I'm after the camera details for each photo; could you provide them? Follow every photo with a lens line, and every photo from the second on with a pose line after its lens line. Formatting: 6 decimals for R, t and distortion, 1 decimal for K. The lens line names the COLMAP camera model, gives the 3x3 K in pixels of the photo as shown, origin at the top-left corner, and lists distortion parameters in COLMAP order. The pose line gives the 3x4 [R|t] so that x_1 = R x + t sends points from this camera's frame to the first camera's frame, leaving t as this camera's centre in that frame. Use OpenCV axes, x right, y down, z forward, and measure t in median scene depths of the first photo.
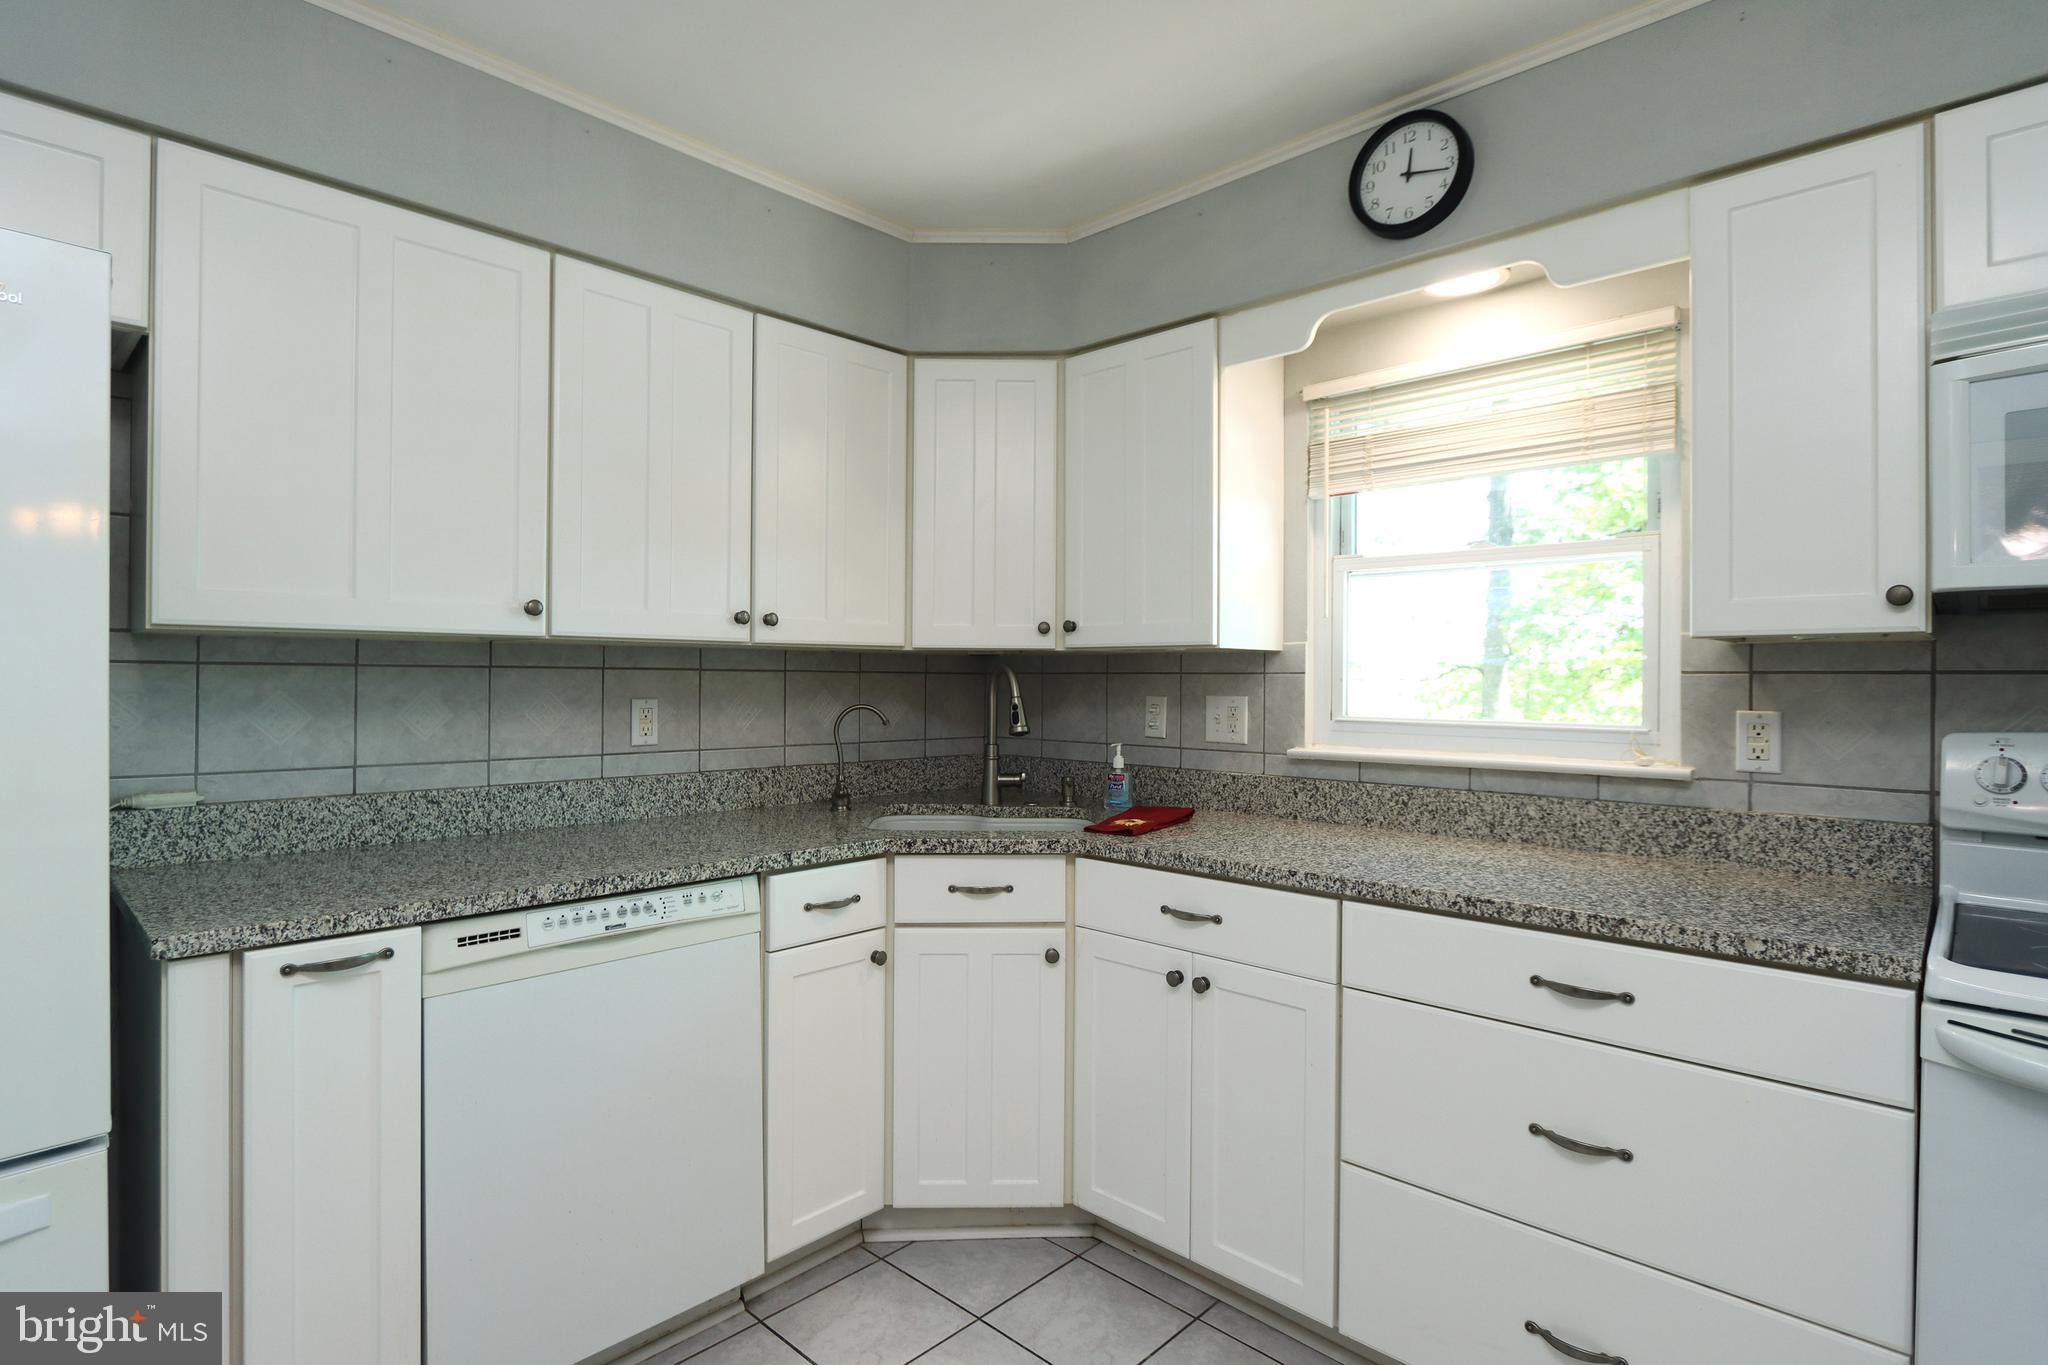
lens RADIAL K [[1013.1, 0, 1034.1], [0, 1013.1, 672.0], [0, 0, 1]] dist [-0.003827, -0.000100]
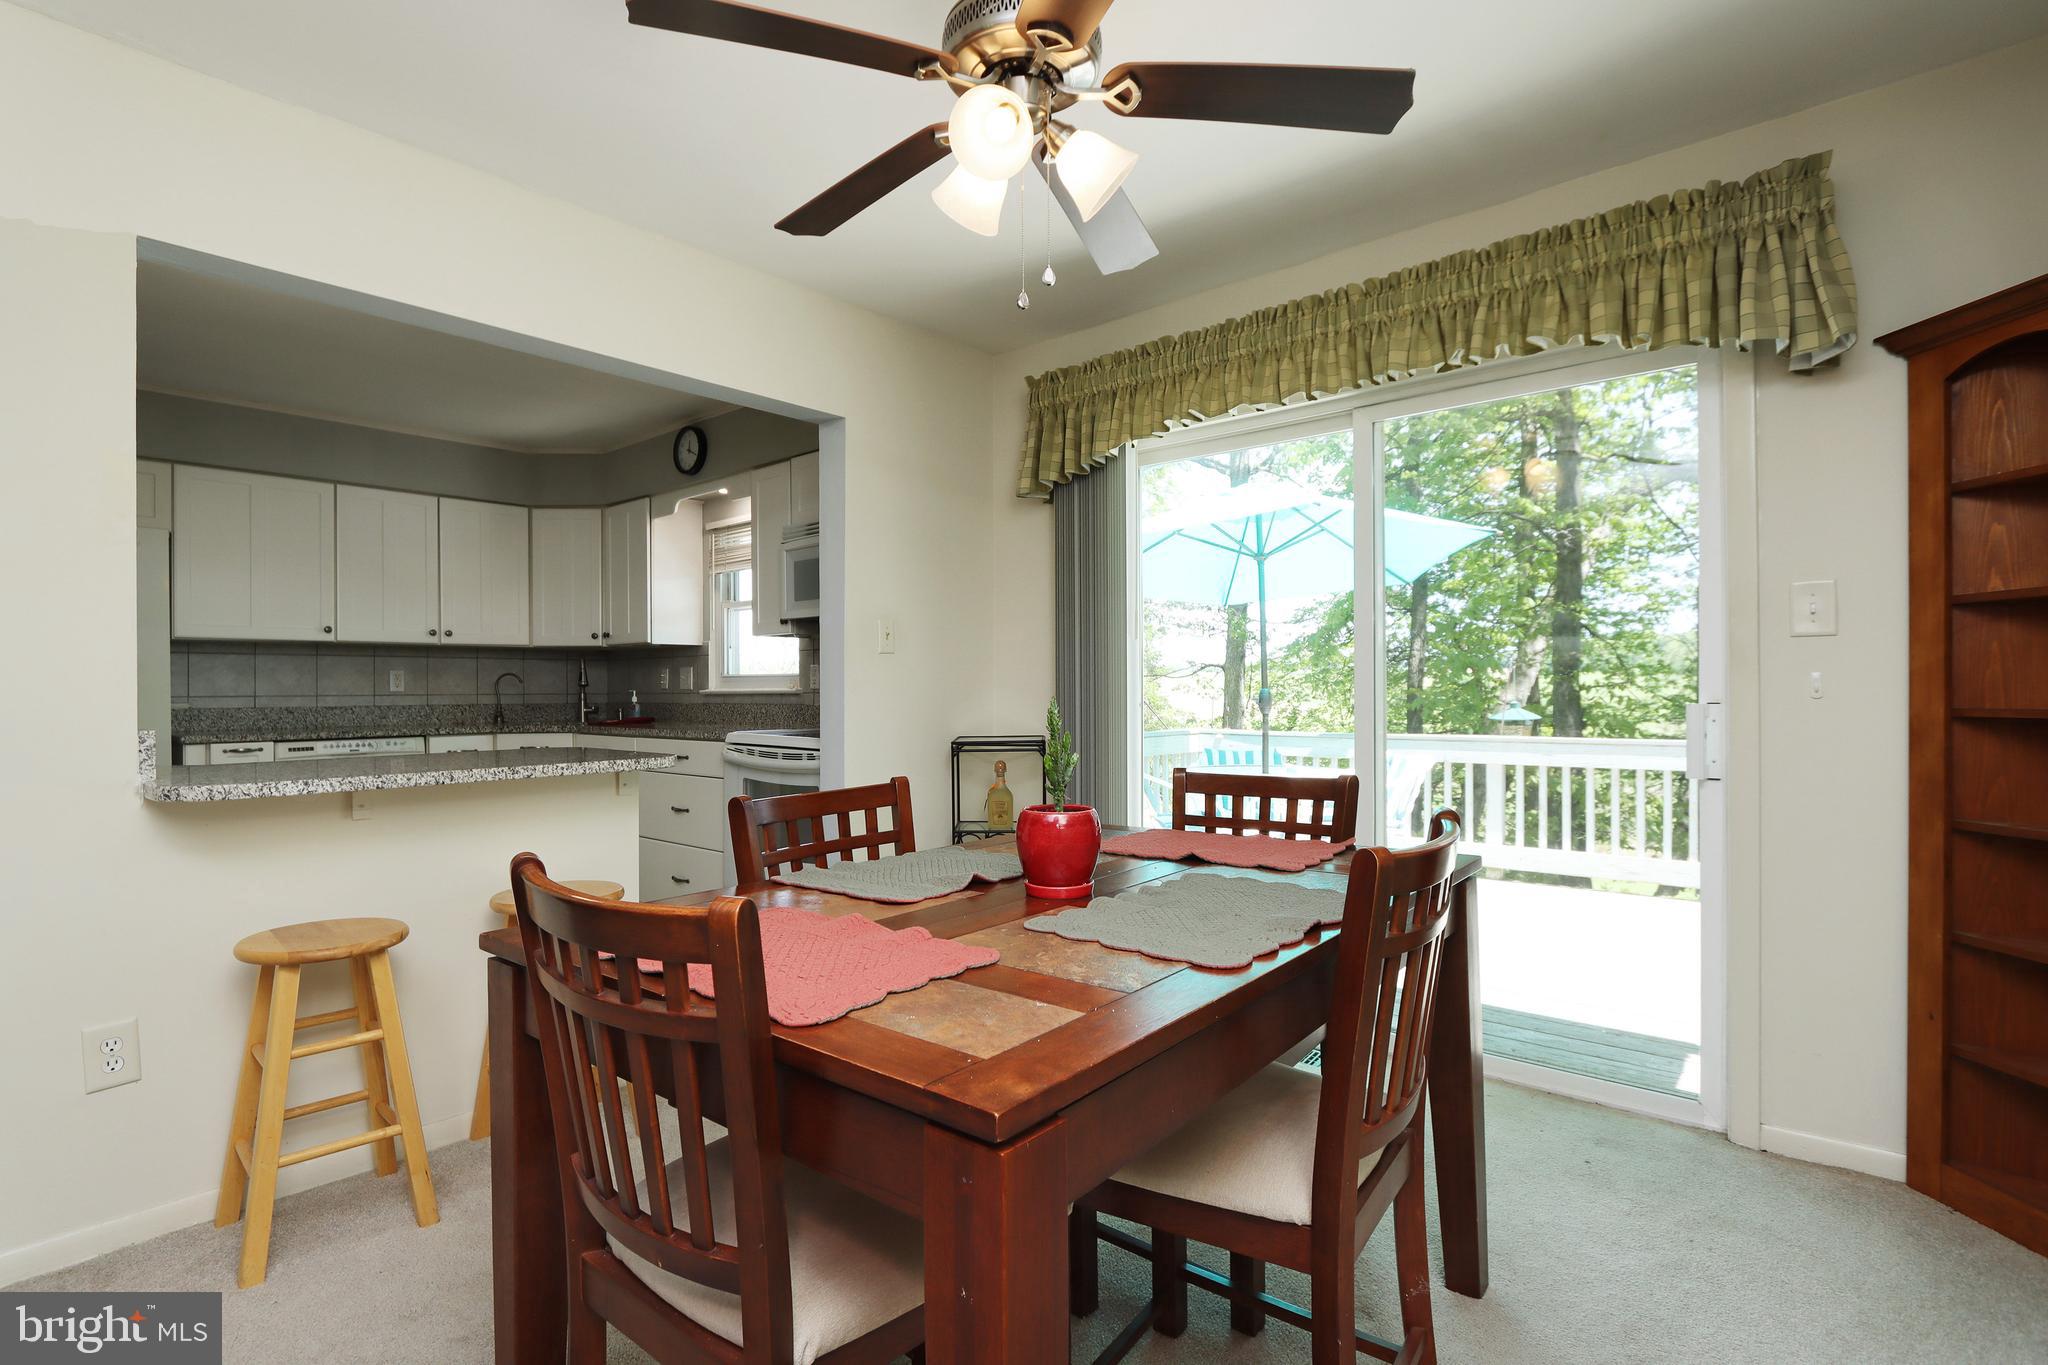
lens RADIAL K [[980.7, 0, 1024.0], [0, 980.7, 682.5], [0, 0, 1]] dist [-0.003103, -0.000445]
pose [[0.999105, -0.012574, 0.040387, 0.933870], [0.012522, 0.999920, 0.001538, 0.070625], [-0.040403, -0.001031, 0.999183, -1.230304]]
